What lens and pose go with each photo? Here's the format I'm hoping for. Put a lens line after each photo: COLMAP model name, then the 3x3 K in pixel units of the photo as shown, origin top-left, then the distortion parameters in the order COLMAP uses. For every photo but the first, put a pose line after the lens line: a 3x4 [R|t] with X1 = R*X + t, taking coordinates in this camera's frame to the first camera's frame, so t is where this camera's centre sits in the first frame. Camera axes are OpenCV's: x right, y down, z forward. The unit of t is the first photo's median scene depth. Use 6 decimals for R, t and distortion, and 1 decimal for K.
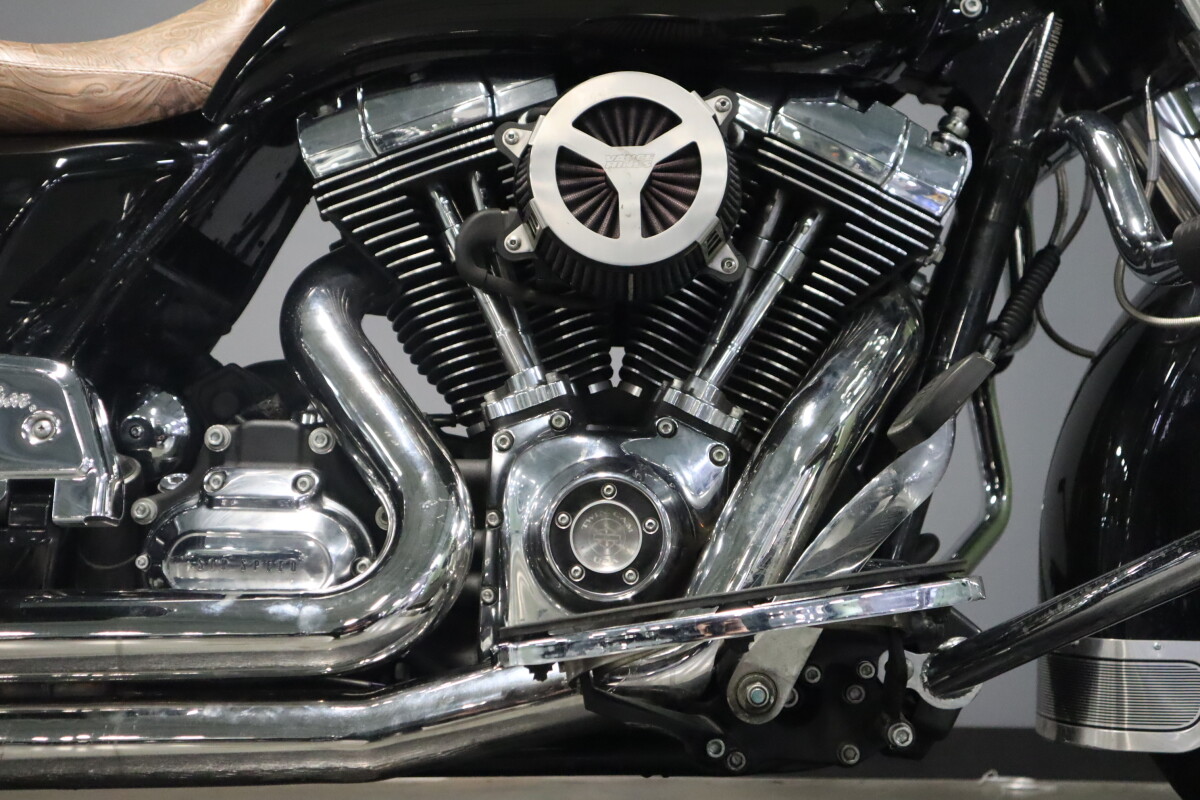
lens RADIAL K [[1641.0, 0, 600.0], [0, 1641.0, 400.0], [0, 0, 1]] dist [0.010782, 0.077111]
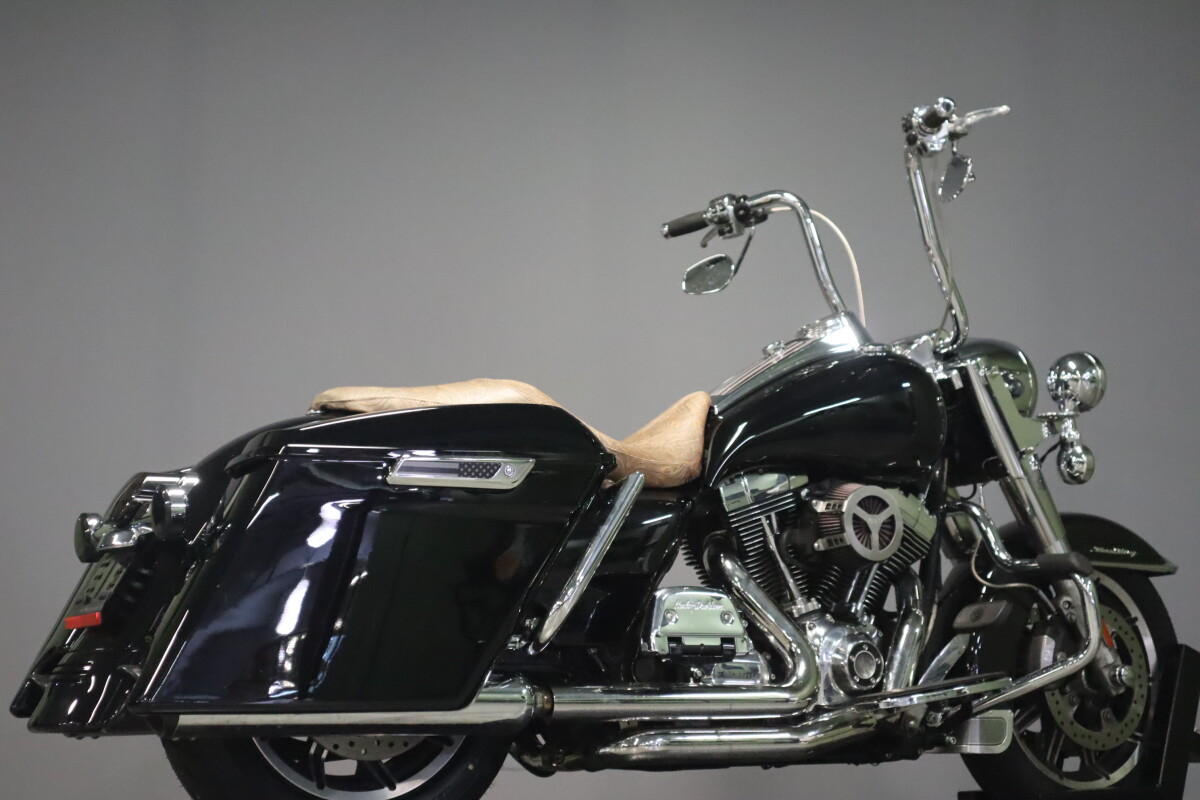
lens RADIAL K [[1879.6, 0, 600.0], [0, 1879.6, 400.0], [0, 0, 1]] dist [0.023003, -0.171199]
pose [[0.848421, 0.087346, 0.522066, -1.841848], [-0.038195, 0.993822, -0.104204, -0.006489], [-0.527942, 0.068469, 0.846516, -1.256316]]
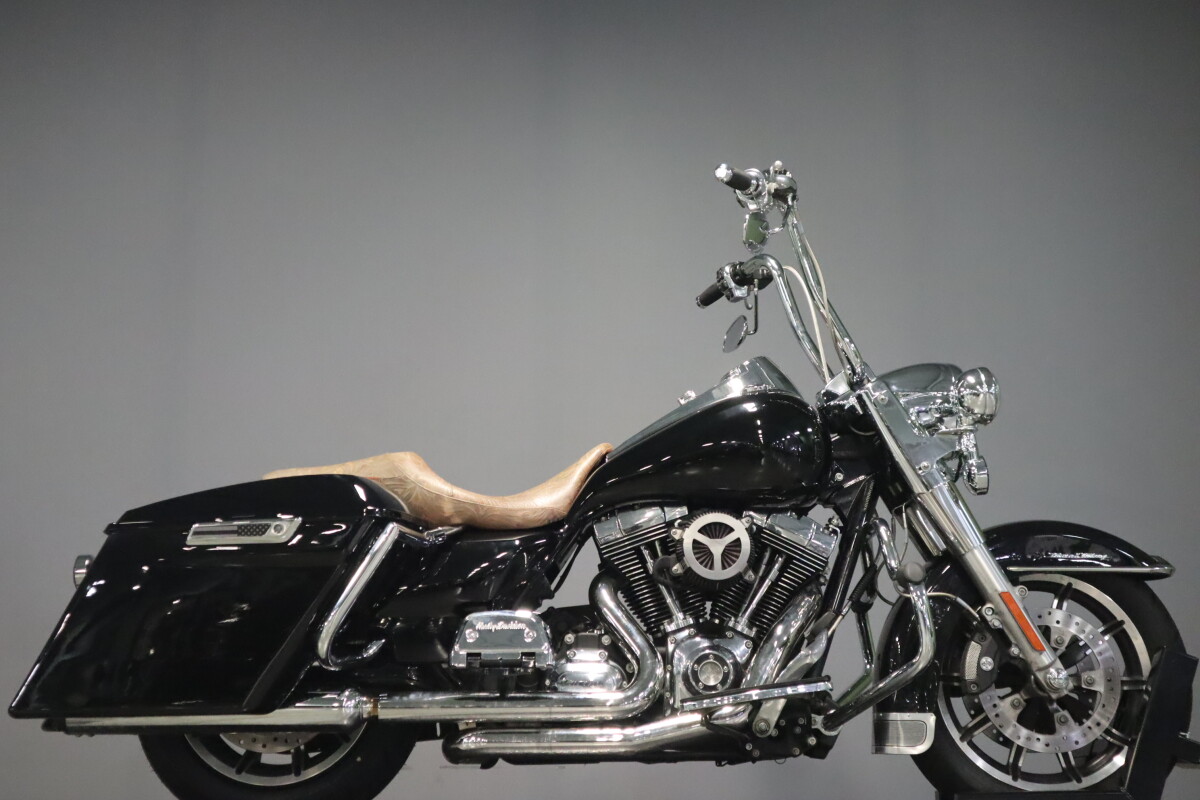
lens RADIAL K [[1641.0, 0, 600.0], [0, 1641.0, 400.0], [0, 0, 1]] dist [0.010782, 0.077111]
pose [[0.999962, -0.002444, -0.008311, -0.159718], [0.001398, 0.992322, -0.123674, -0.035824], [0.008550, 0.123657, 0.992288, -1.871950]]
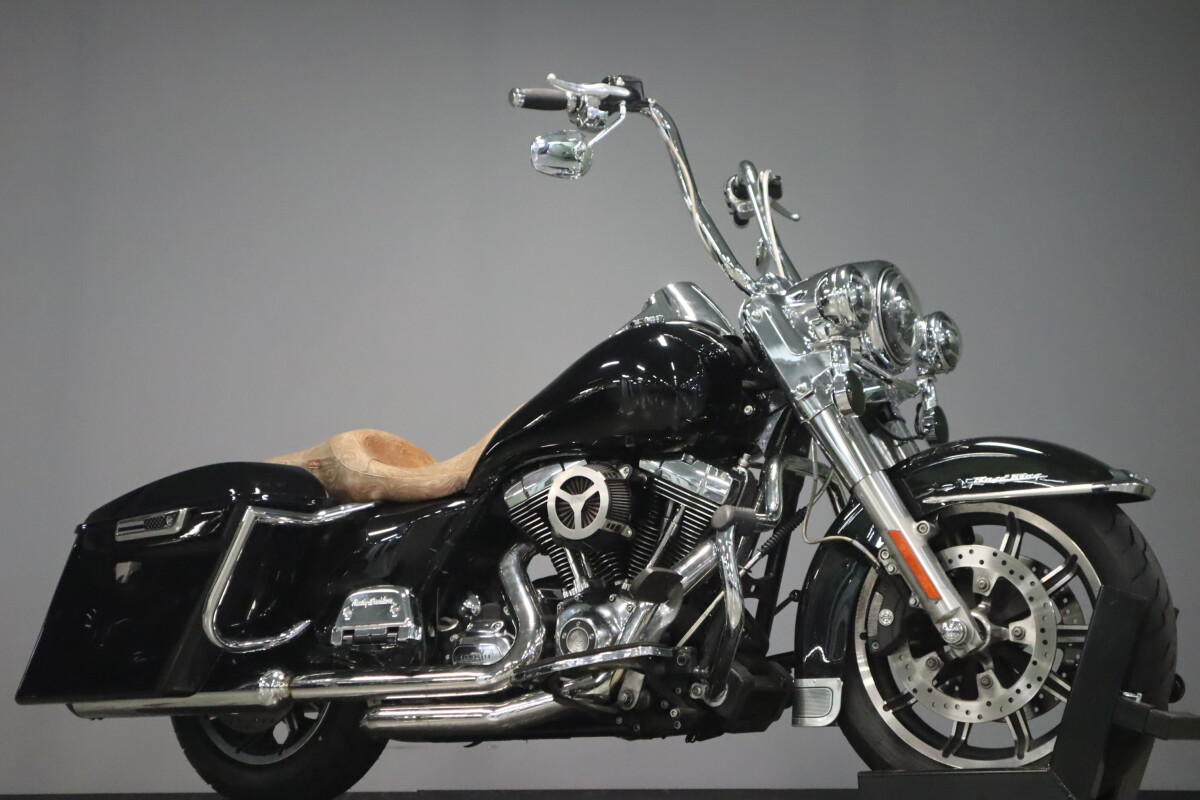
lens RADIAL K [[1789.2, 0, 600.0], [0, 1789.2, 400.0], [0, 0, 1]] dist [0.030113, 0.071465]
pose [[0.849425, -0.107212, -0.516703, 1.508659], [0.057866, 0.992164, -0.110739, 0.017752], [0.524527, 0.064165, 0.848973, -1.413949]]
